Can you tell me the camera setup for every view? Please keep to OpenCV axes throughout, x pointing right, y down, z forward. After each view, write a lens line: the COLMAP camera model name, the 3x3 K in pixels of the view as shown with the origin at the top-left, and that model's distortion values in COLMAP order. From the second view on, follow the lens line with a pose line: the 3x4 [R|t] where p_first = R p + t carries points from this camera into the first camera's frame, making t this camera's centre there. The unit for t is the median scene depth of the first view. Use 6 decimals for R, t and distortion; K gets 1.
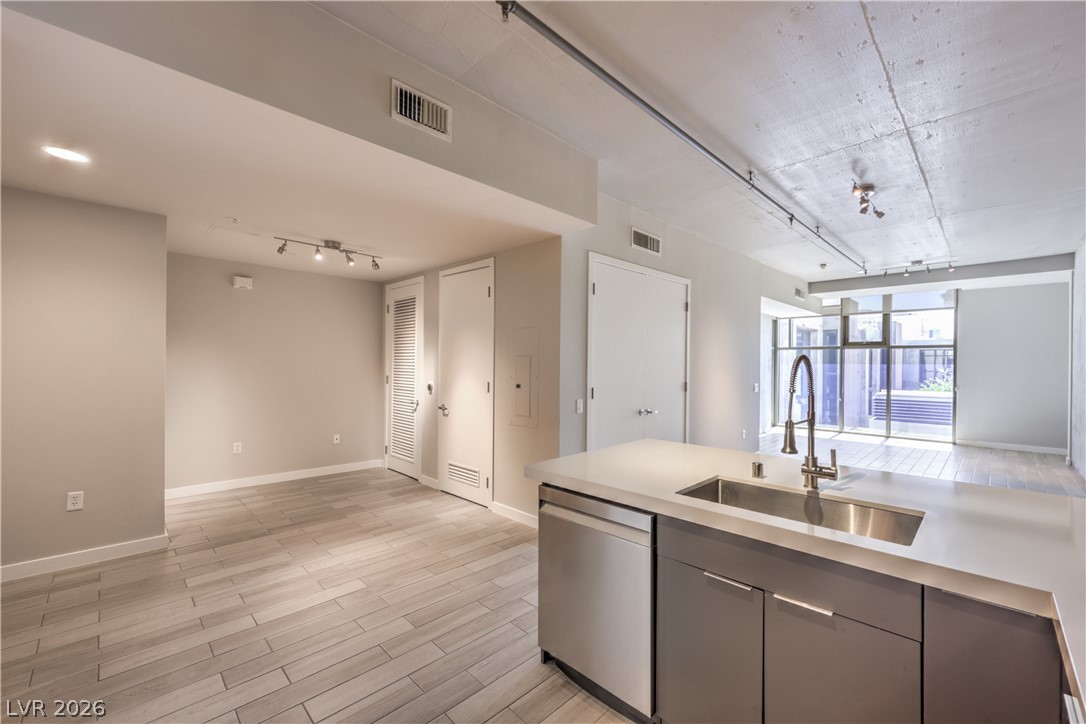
lens RADIAL K [[459.4, 0, 547.3], [0, 459.4, 366.5], [0, 0, 1]] dist [0.011300, 0.000185]
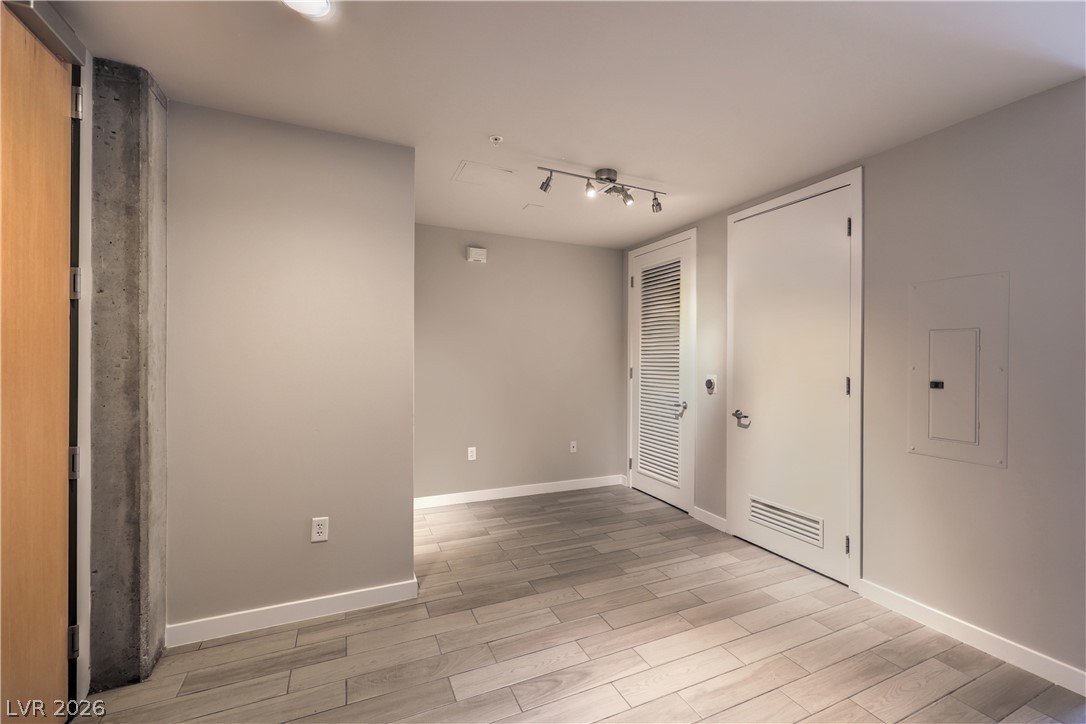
lens RADIAL K [[452.2, 0, 543.0], [0, 452.2, 362.0], [0, 0, 1]] dist [-0.000992, 0.000072]
pose [[0.939630, -0.001770, -0.342189, -0.293261], [0.001122, 0.999997, -0.002091, 0.014243], [0.342192, 0.001581, 0.939629, 0.300504]]
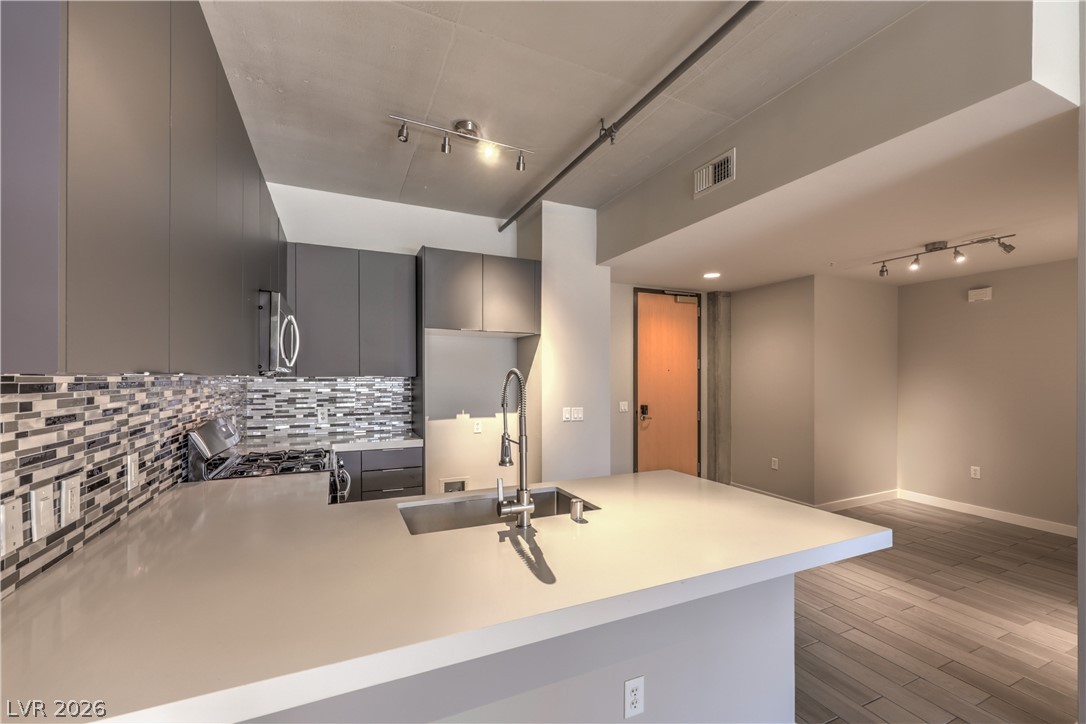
lens RADIAL K [[459.4, 0, 547.3], [0, 459.4, 366.5], [0, 0, 1]] dist [0.011300, 0.000185]
pose [[-0.342231, -0.031386, -0.939091, 0.558958], [-0.011401, 0.999507, -0.029251, -0.000022], [0.939547, 0.000696, -0.342420, 0.549560]]
